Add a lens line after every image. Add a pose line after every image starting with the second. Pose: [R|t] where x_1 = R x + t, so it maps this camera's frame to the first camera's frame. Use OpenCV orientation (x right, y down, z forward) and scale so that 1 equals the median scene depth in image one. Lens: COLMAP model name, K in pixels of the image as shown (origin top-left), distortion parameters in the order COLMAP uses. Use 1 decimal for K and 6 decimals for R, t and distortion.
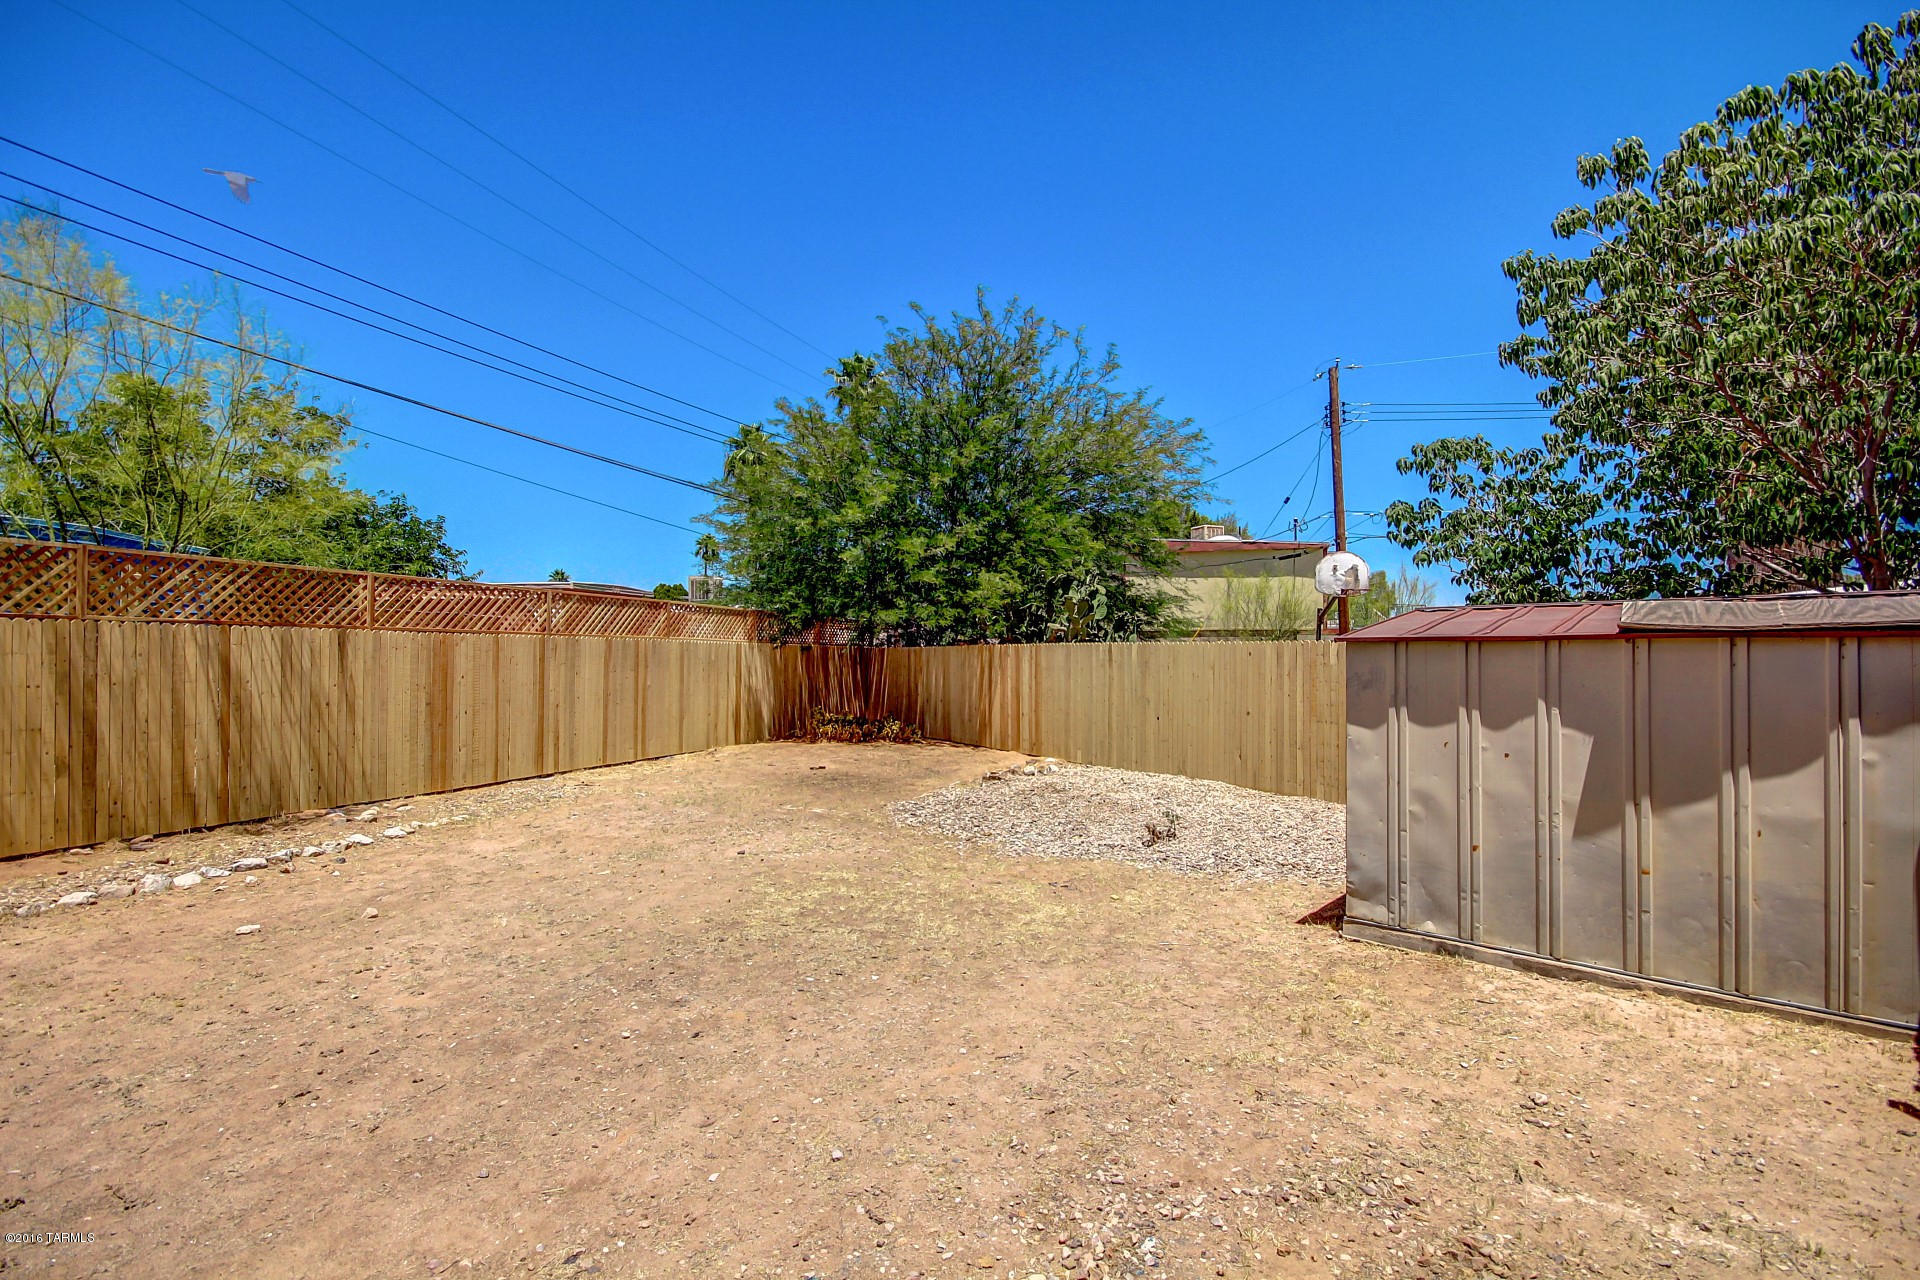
lens RADIAL K [[910.8, 0, 969.2], [0, 910.8, 648.4], [0, 0, 1]] dist [-0.002465, -0.001050]
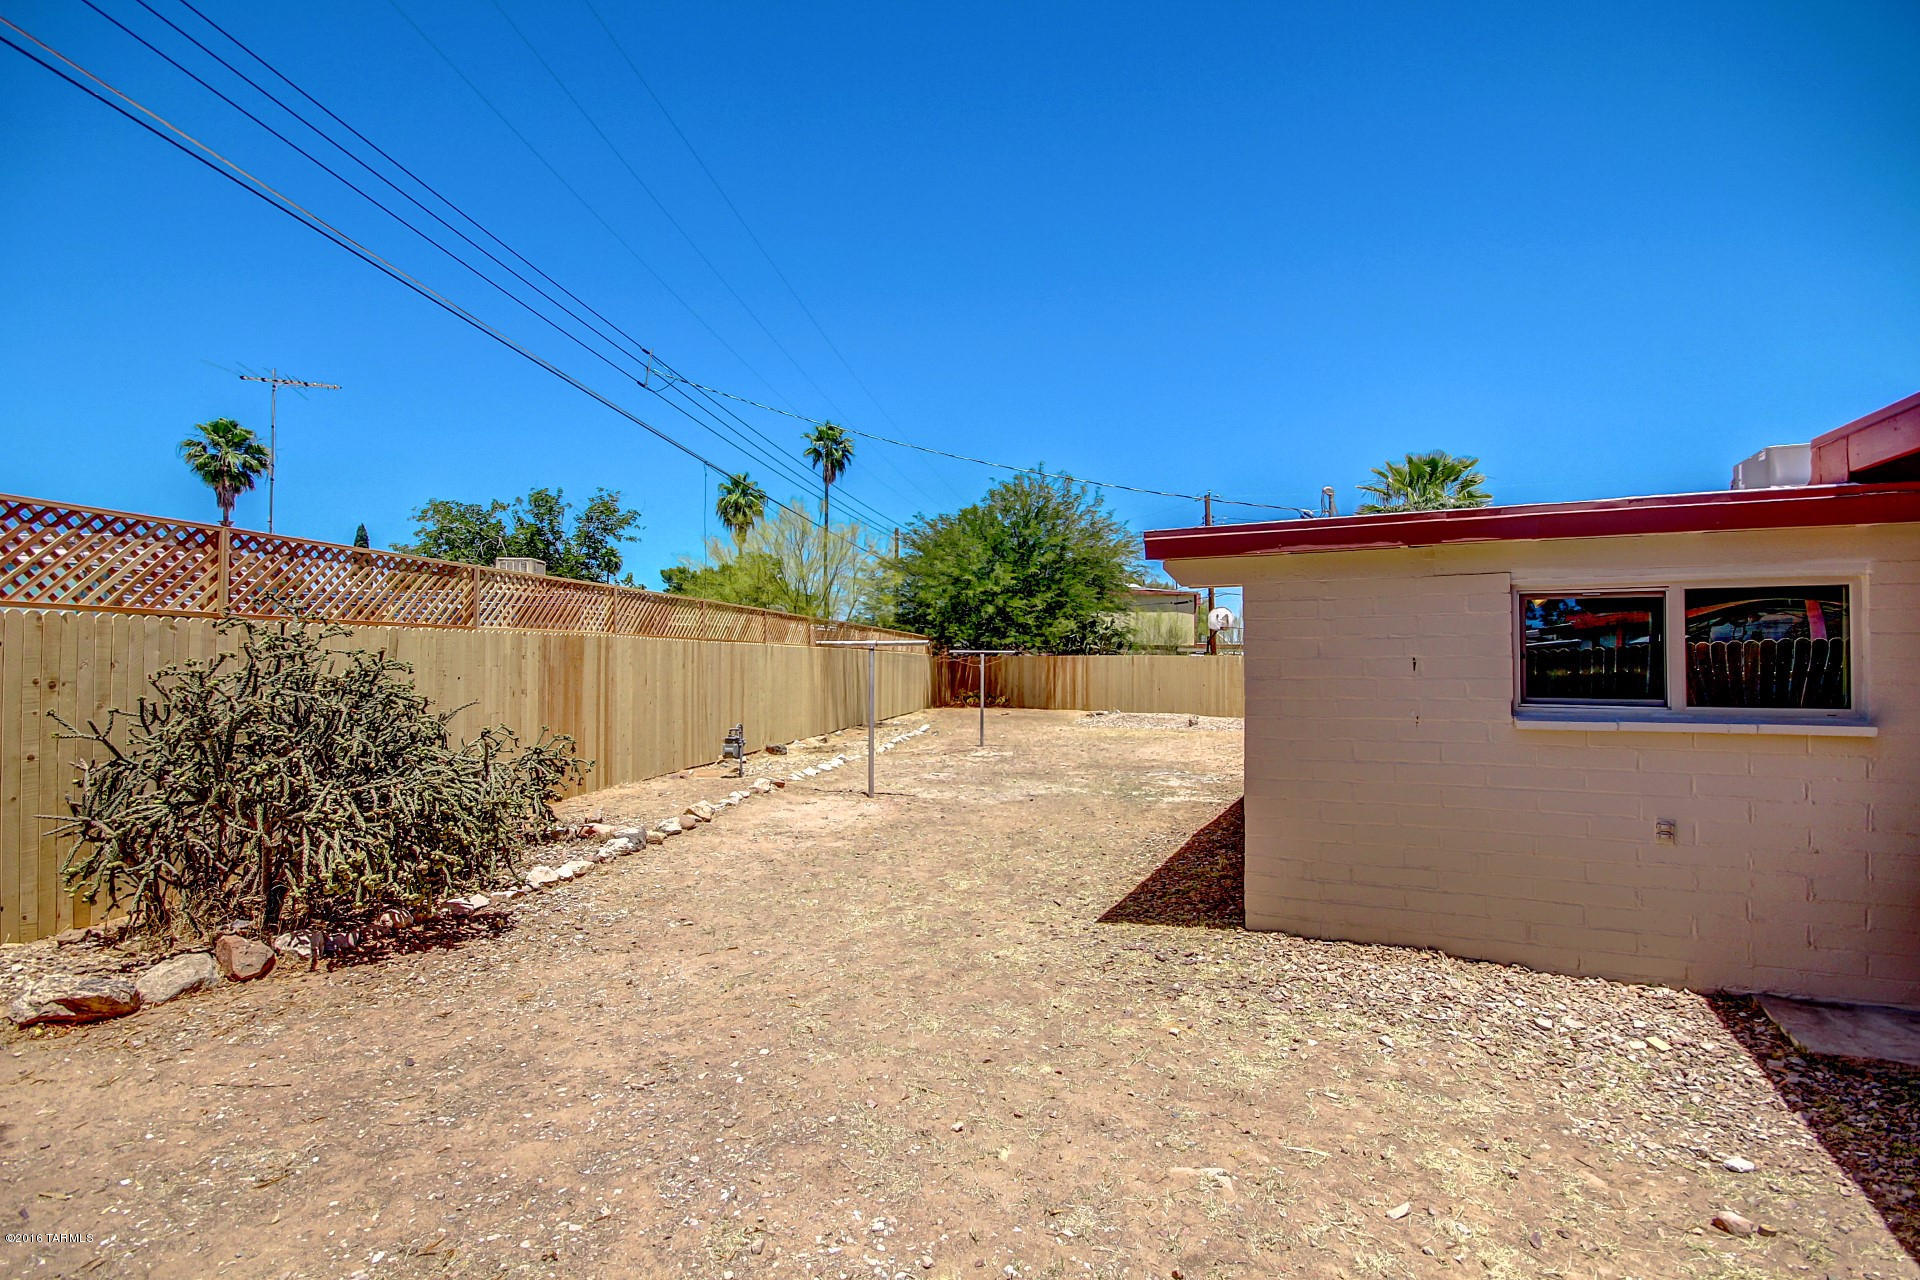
lens RADIAL K [[922.8, 0, 961.7], [0, 922.8, 649.8], [0, 0, 1]] dist [-0.002327, -0.001024]
pose [[0.982349, 0.003941, 0.187016, -0.540820], [-0.003151, 0.999985, -0.004524, -0.006883], [-0.187031, 0.003855, 0.982347, -0.889127]]
